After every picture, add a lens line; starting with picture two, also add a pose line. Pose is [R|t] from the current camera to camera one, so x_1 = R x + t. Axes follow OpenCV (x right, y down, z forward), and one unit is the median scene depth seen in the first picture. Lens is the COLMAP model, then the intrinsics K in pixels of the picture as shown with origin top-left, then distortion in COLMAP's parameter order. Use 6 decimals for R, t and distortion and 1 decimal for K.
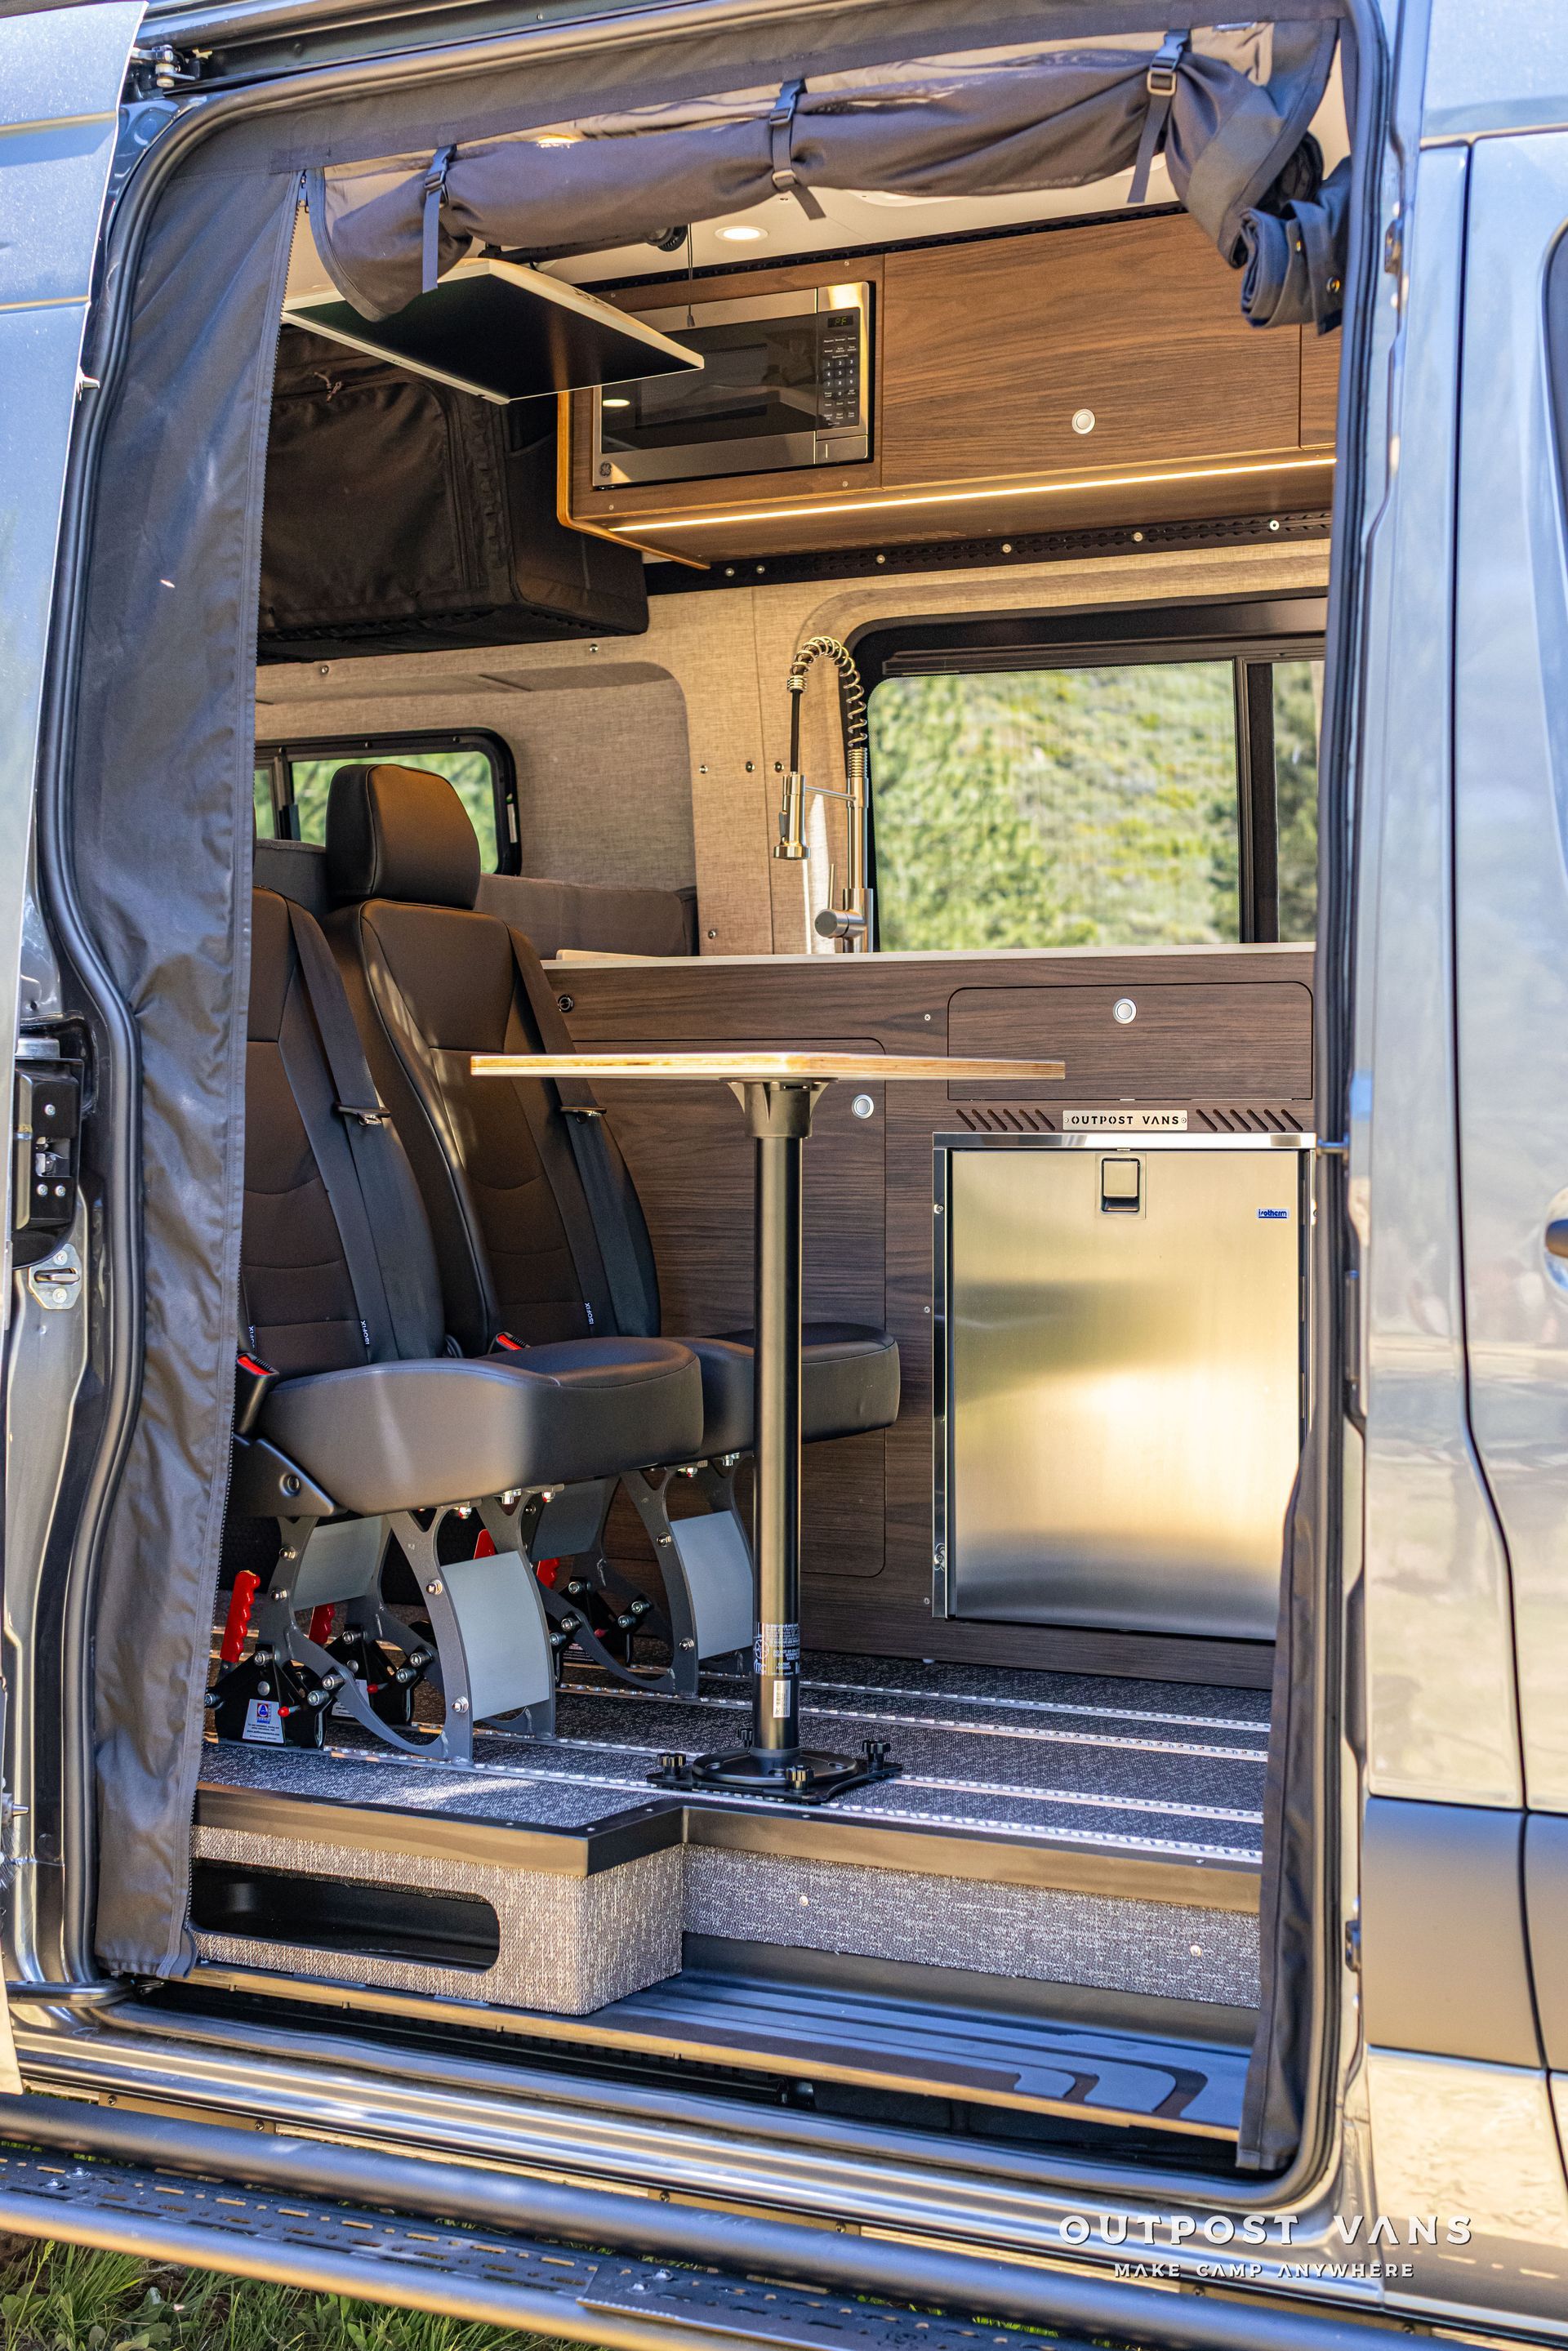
lens RADIAL K [[3425.9, 0, 784.0], [0, 3425.9, 1175.5], [0, 0, 1]] dist [0.000759, 0.003694]
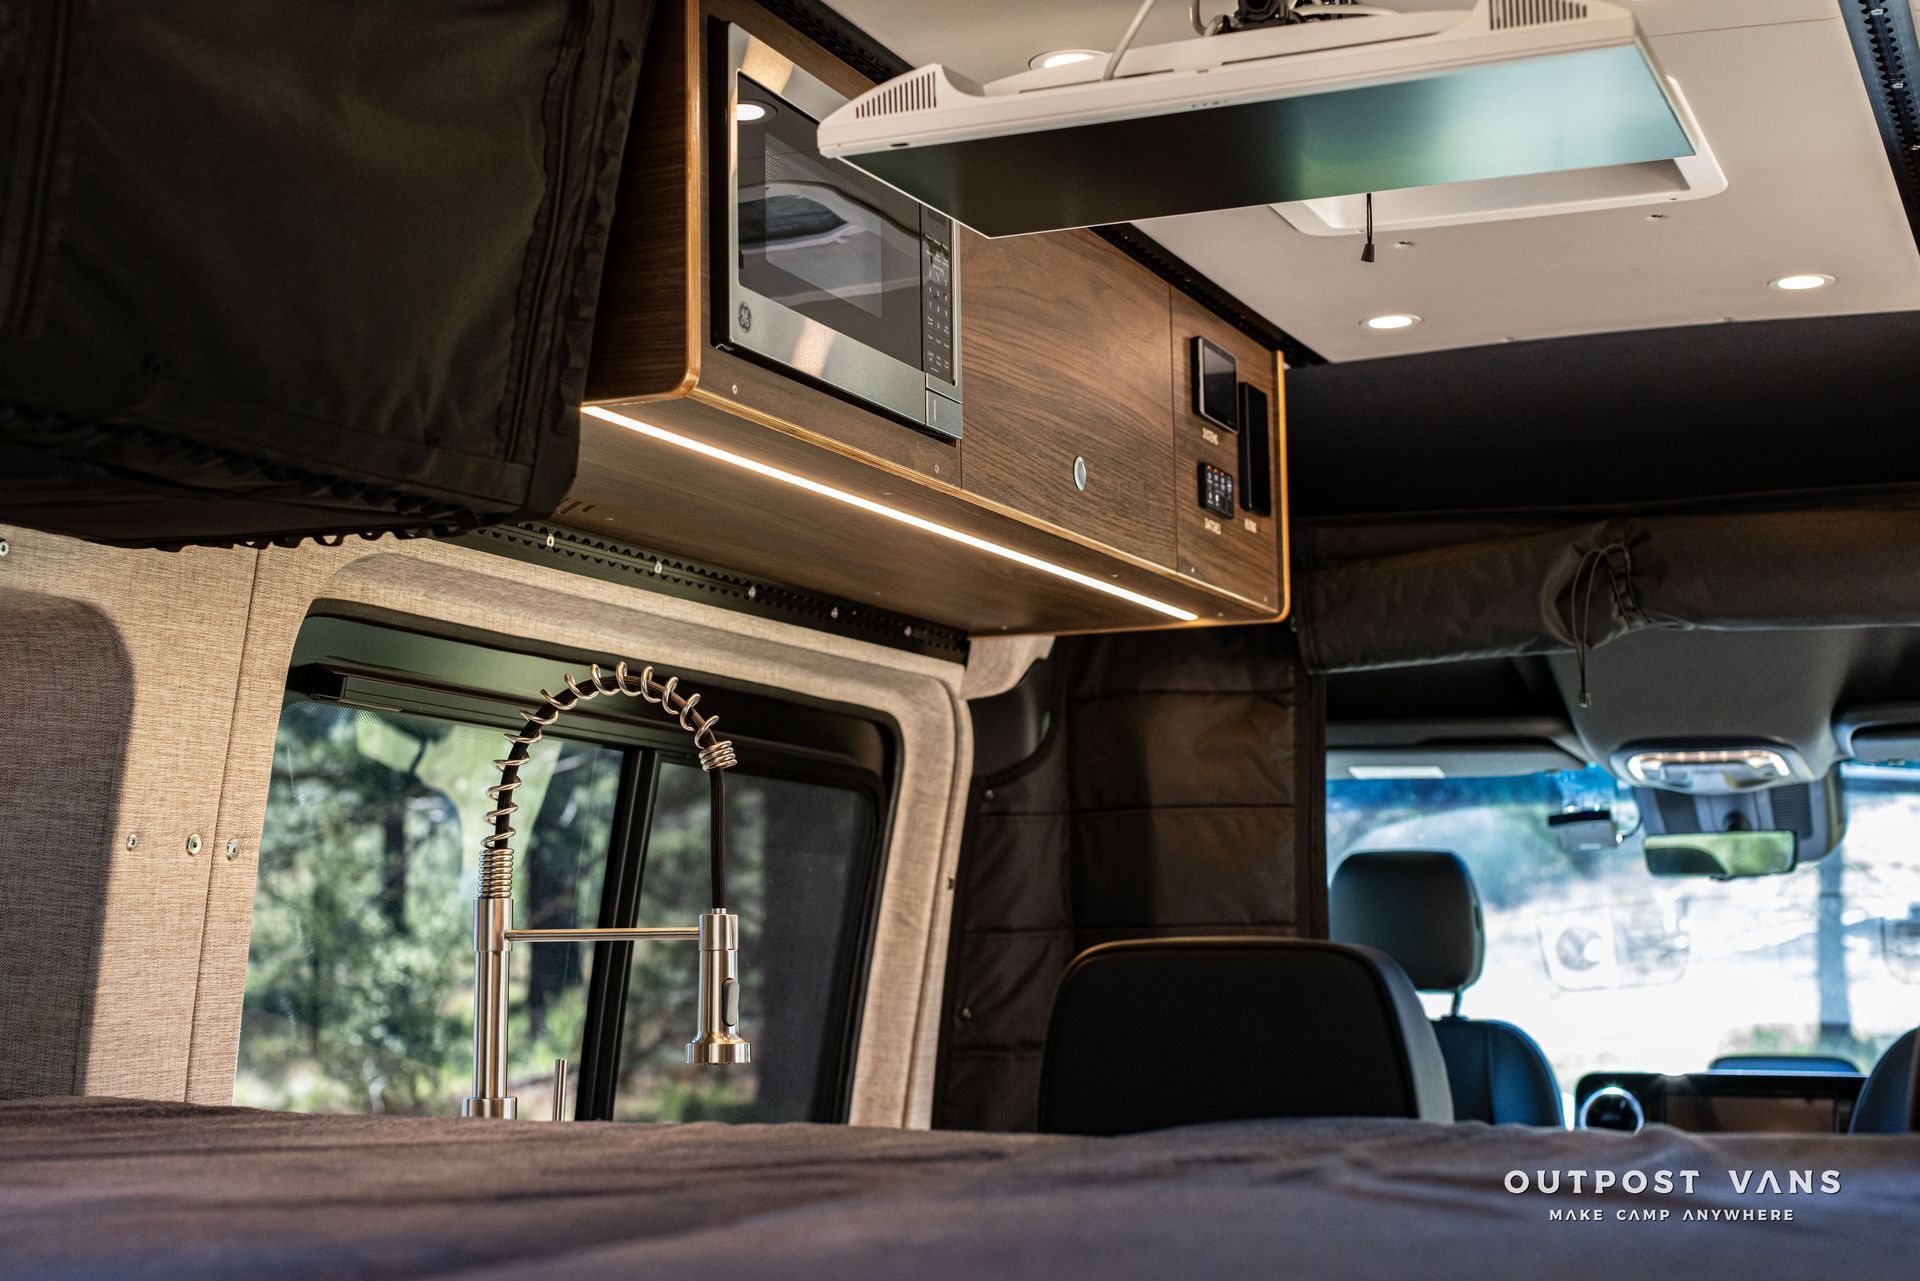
lens RADIAL K [[2797.7, 0, 960.0], [0, 2797.7, 640.5], [0, 0, 1]] dist [0.000759, 0.003694]
pose [[-0.094215, 0.106275, 0.989863, -0.482528], [0.016853, 0.994314, -0.105149, -0.117155], [-0.995409, 0.006776, -0.095470, 1.043970]]
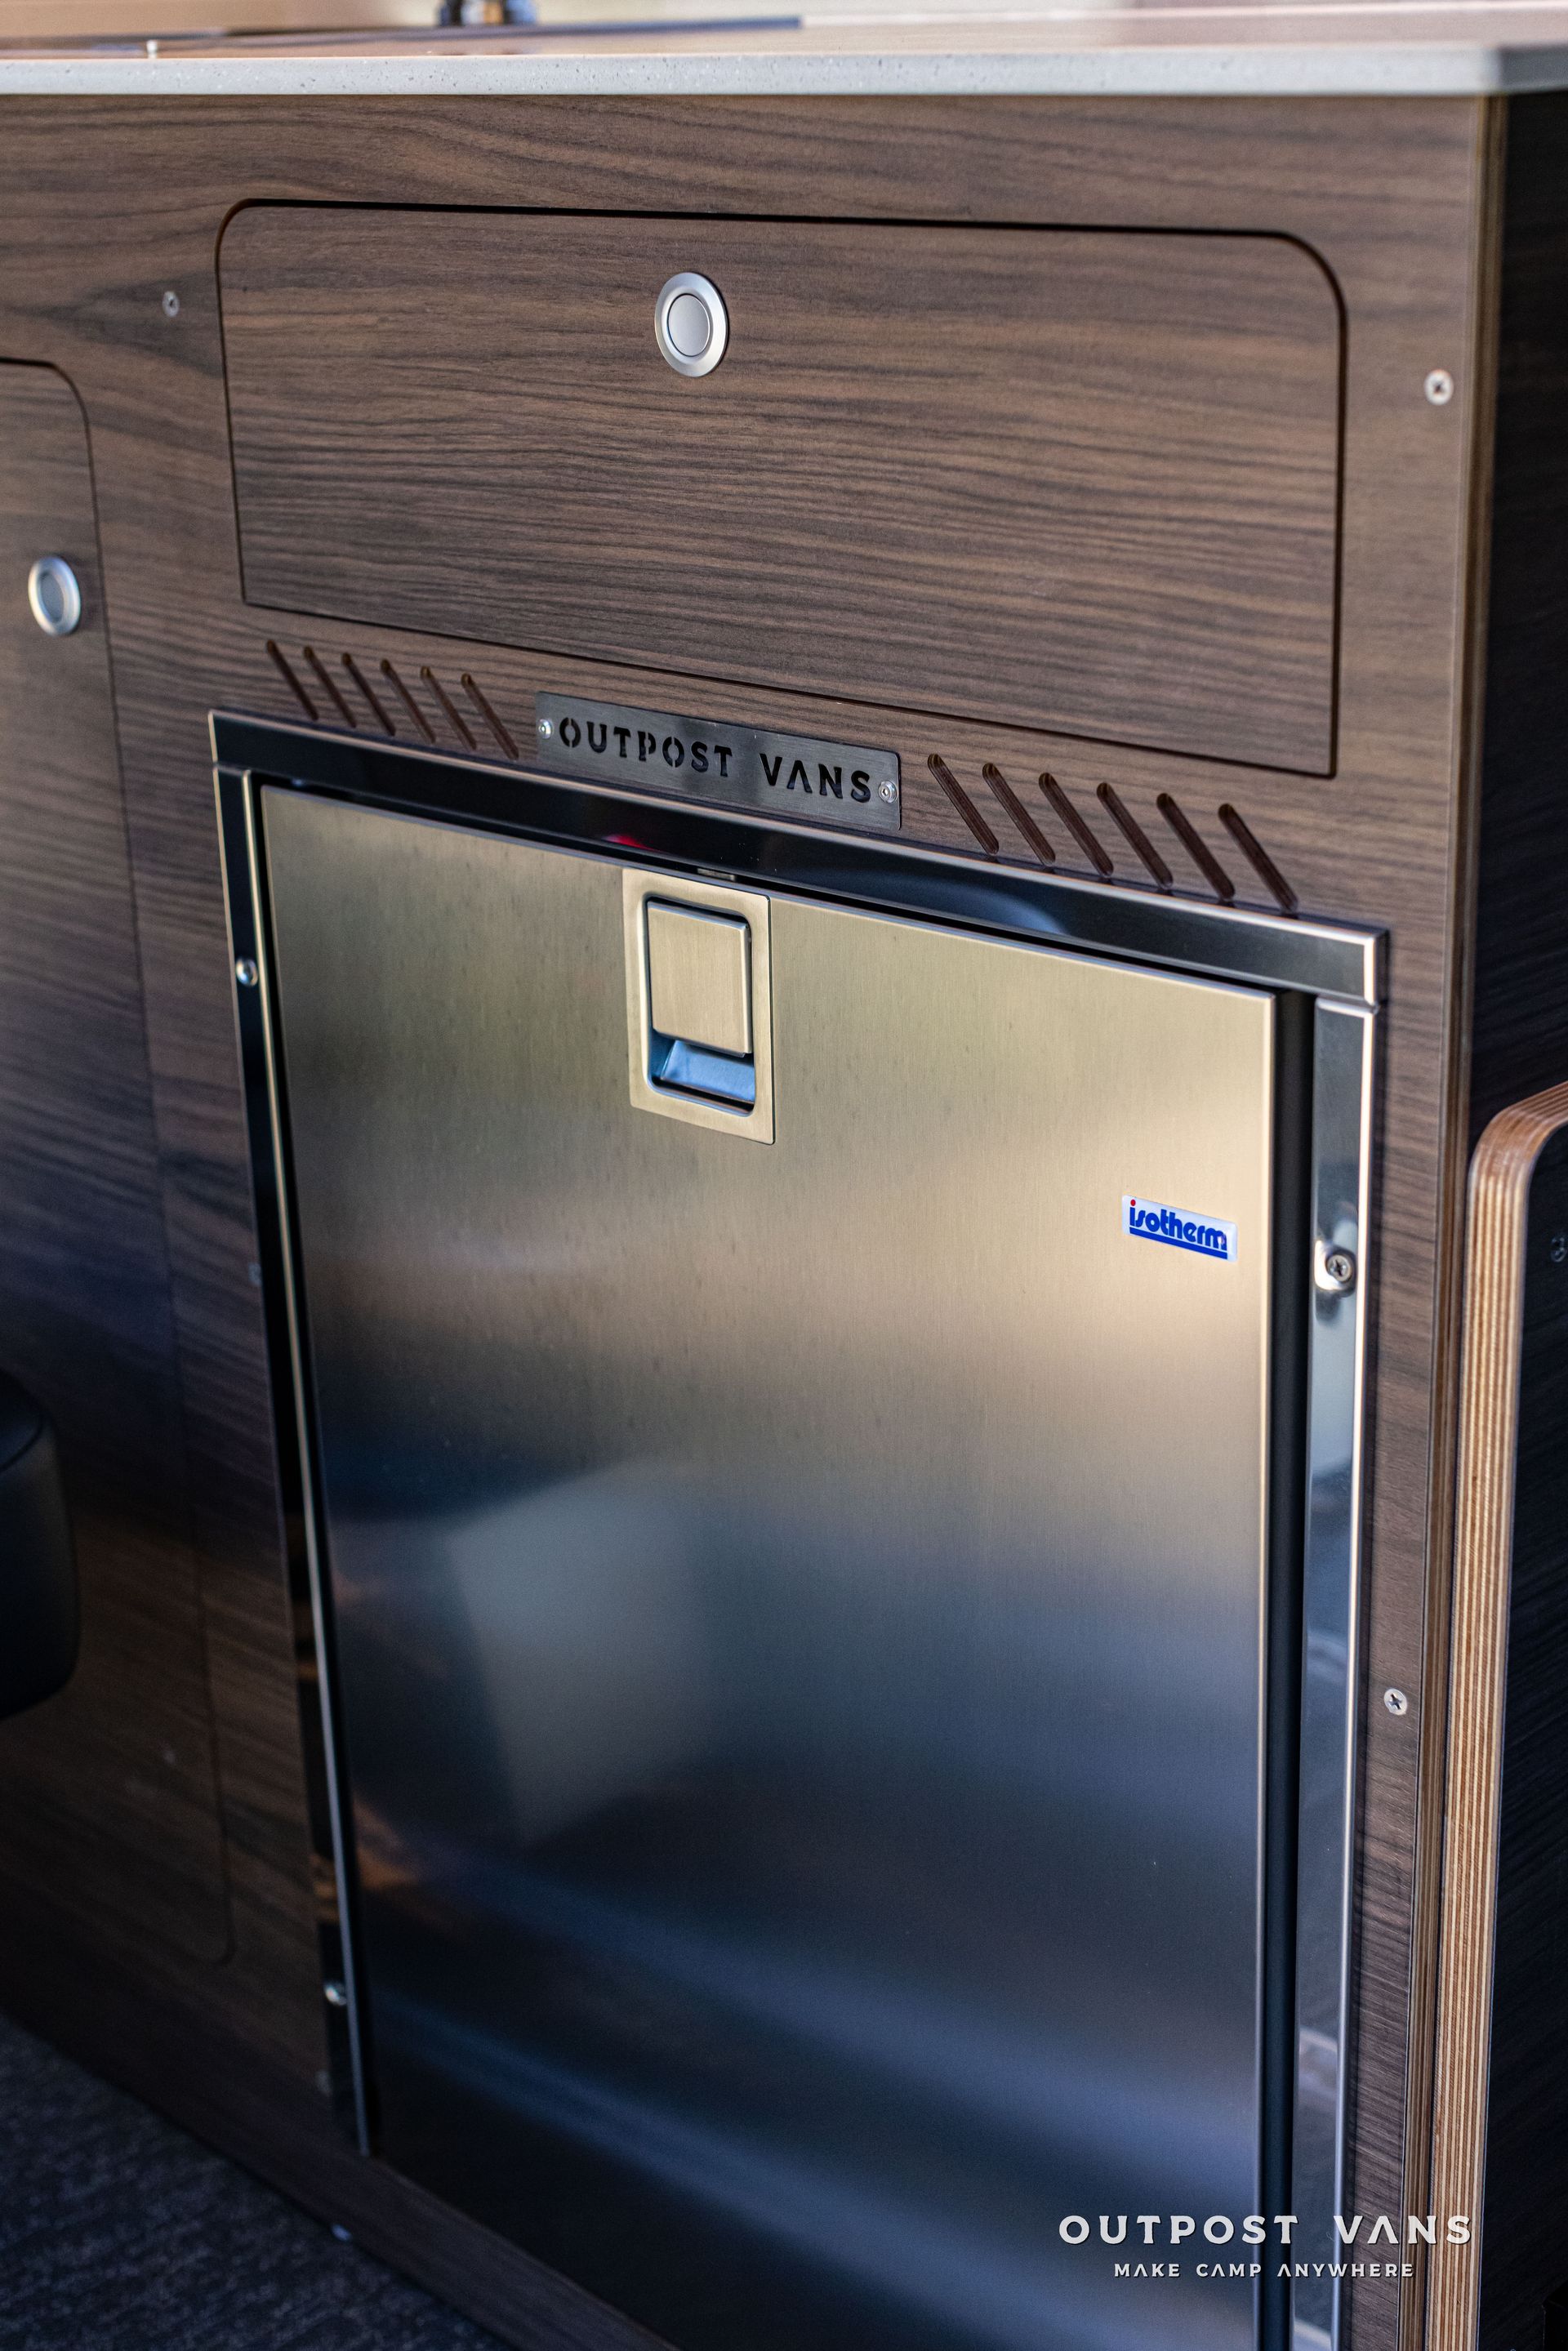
lens RADIAL K [[3425.9, 0, 784.0], [0, 3425.9, 1175.5], [0, 0, 1]] dist [0.000759, 0.003694]
pose [[0.958757, 0.065411, -0.276598, 0.167037], [0.025541, 0.949394, 0.313046, -0.062697], [0.283077, -0.307200, 0.908568, 0.709618]]
